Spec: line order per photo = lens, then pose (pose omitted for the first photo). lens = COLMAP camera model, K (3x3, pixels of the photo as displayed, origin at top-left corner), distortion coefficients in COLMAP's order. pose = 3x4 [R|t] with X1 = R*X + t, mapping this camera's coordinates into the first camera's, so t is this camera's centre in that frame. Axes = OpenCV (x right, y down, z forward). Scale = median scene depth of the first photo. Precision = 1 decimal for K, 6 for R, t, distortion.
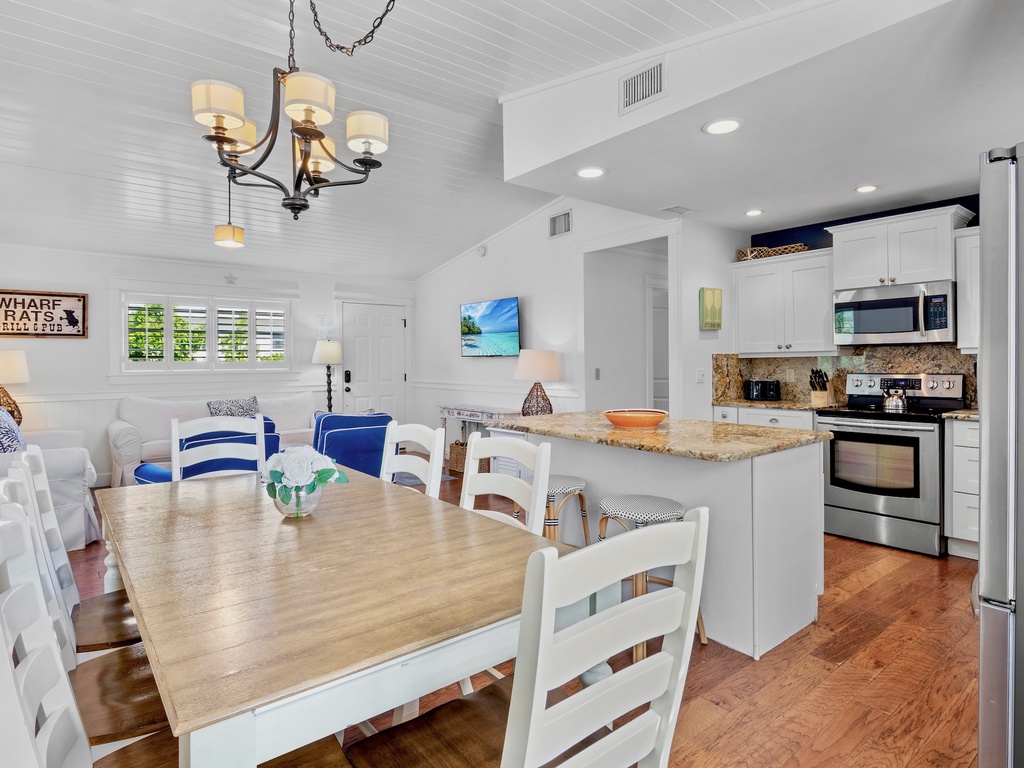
lens RADIAL K [[588.8, 0, 533.3], [0, 588.8, 363.0], [0, 0, 1]] dist [-0.002613, -0.000848]
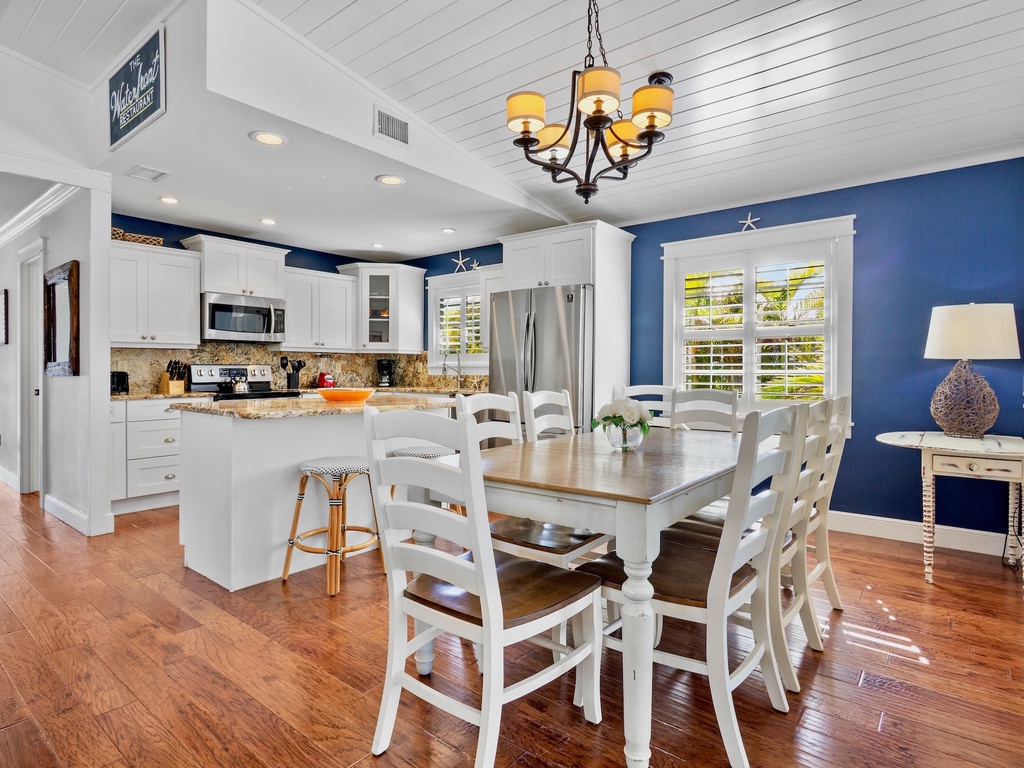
lens RADIAL K [[559.6, 0, 505.2], [0, 559.6, 370.2], [0, 0, 1]] dist [-0.014693, 0.000200]
pose [[-0.188488, 0.005414, 0.982061, -1.294390], [0.003494, 0.999982, -0.004842, 0.072752], [-0.982069, 0.002518, -0.188504, 1.236136]]
